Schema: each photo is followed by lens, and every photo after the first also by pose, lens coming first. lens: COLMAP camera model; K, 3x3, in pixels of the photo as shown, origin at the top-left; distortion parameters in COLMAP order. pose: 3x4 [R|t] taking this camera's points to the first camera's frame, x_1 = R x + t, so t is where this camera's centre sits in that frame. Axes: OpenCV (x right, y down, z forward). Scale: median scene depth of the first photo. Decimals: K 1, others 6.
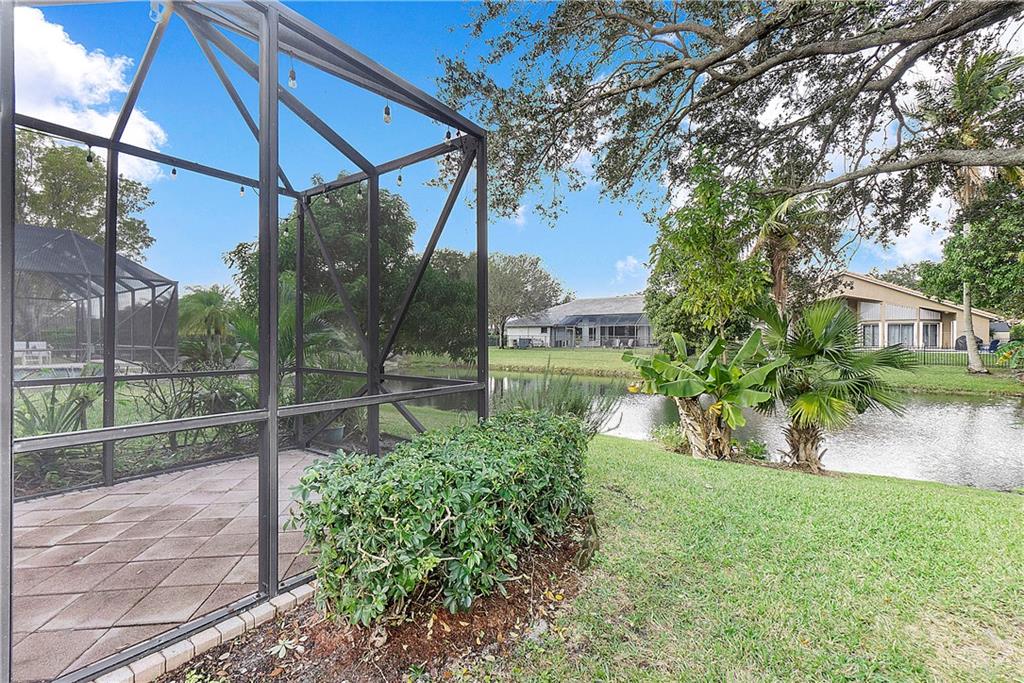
lens RADIAL K [[442.6, 0, 513.3], [0, 442.6, 342.0], [0, 0, 1]] dist [0.004946, 0.000209]
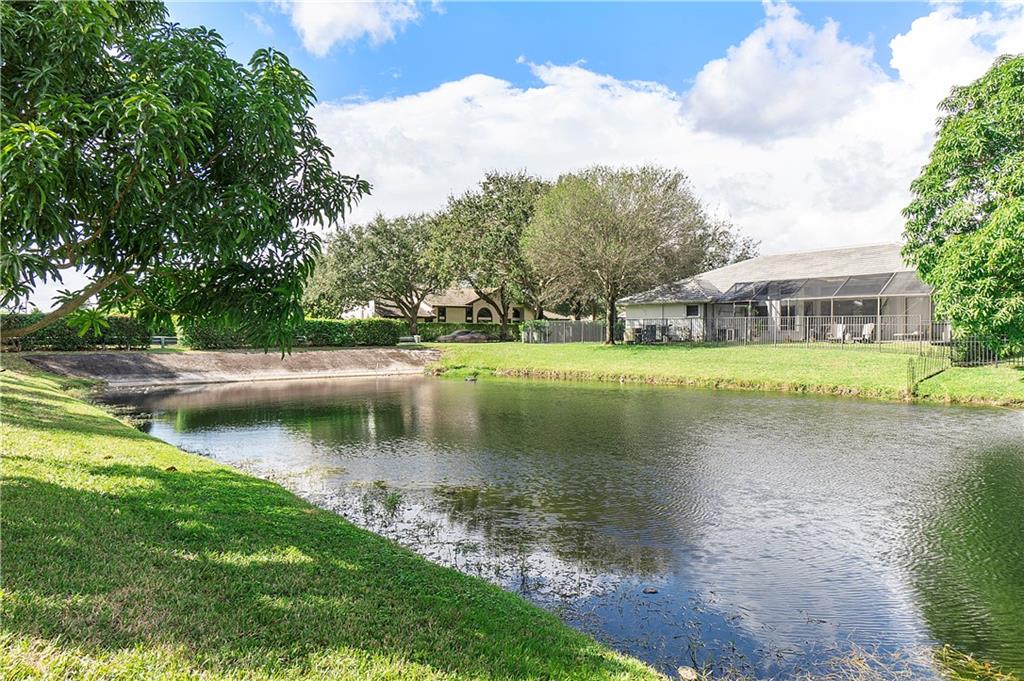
lens RADIAL K [[668.5, 0, 515.7], [0, 668.5, 347.3], [0, 0, 1]] dist [0.011567, 0.001440]
pose [[0.976555, 0.001893, -0.215258, 0.043211], [0.000204, 0.999953, 0.009720, 0.013026], [0.215266, -0.009536, 0.976509, 0.189816]]
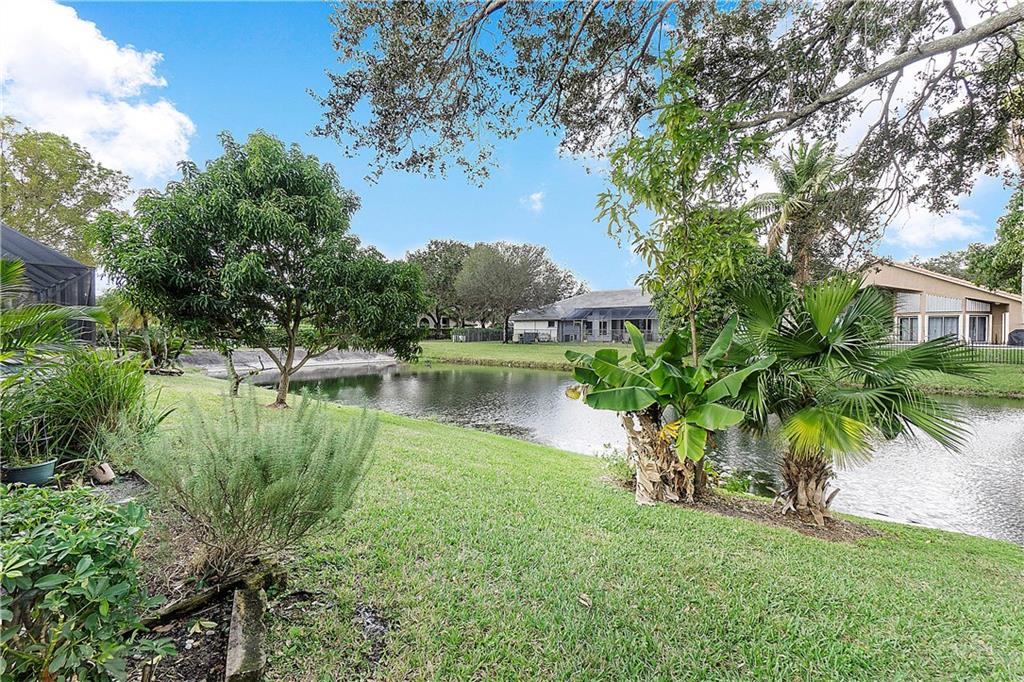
lens RADIAL K [[442.6, 0, 512.4], [0, 442.6, 341.1], [0, 0, 1]] dist [0.004946, 0.000209]
pose [[0.998704, 0.001386, -0.050881, 0.042583], [-0.000870, 0.999948, 0.010165, 0.000877], [0.050893, -0.010107, 0.998653, 0.052020]]
